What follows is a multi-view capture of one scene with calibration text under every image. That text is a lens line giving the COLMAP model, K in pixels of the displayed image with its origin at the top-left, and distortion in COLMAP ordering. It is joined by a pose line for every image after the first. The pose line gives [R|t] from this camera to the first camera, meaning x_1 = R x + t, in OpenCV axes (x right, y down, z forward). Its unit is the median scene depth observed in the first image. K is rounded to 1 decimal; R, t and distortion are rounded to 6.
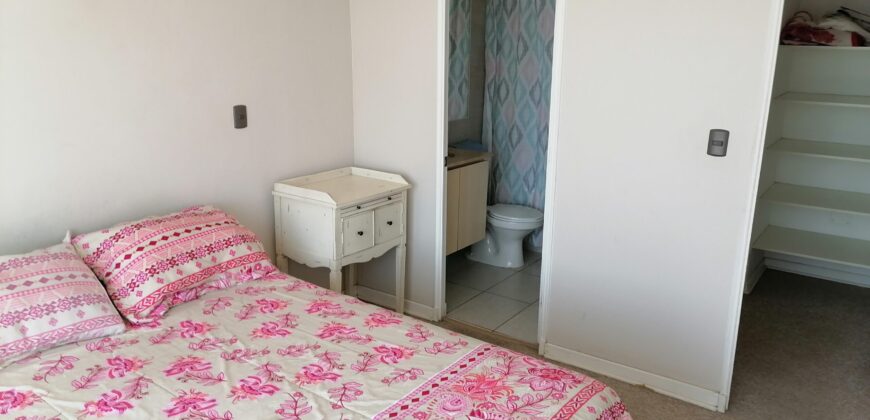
lens RADIAL K [[631.4, 0, 435.0], [0, 631.4, 210.0], [0, 0, 1]] dist [0.001674, -0.001875]
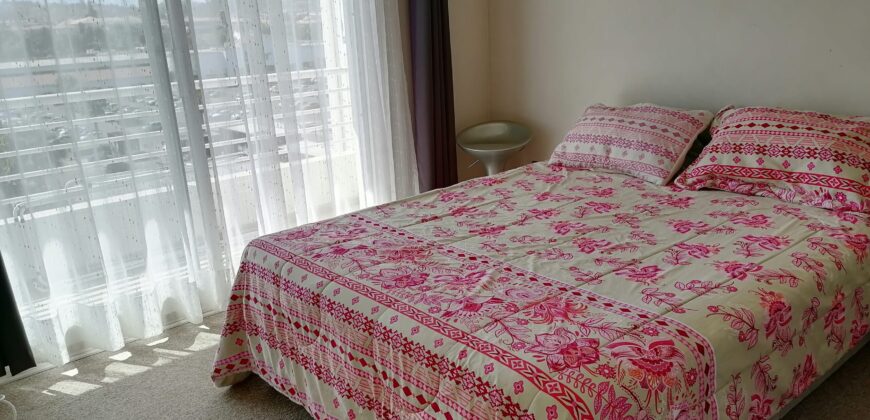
lens RADIAL K [[663.0, 0, 435.9], [0, 663.0, 231.7], [0, 0, 1]] dist [-0.002655, -0.004778]
pose [[-0.251027, 0.298429, -0.920829, 0.749699], [-0.188258, 0.918073, 0.348857, -0.075933], [0.949497, 0.260926, -0.174280, 0.824550]]
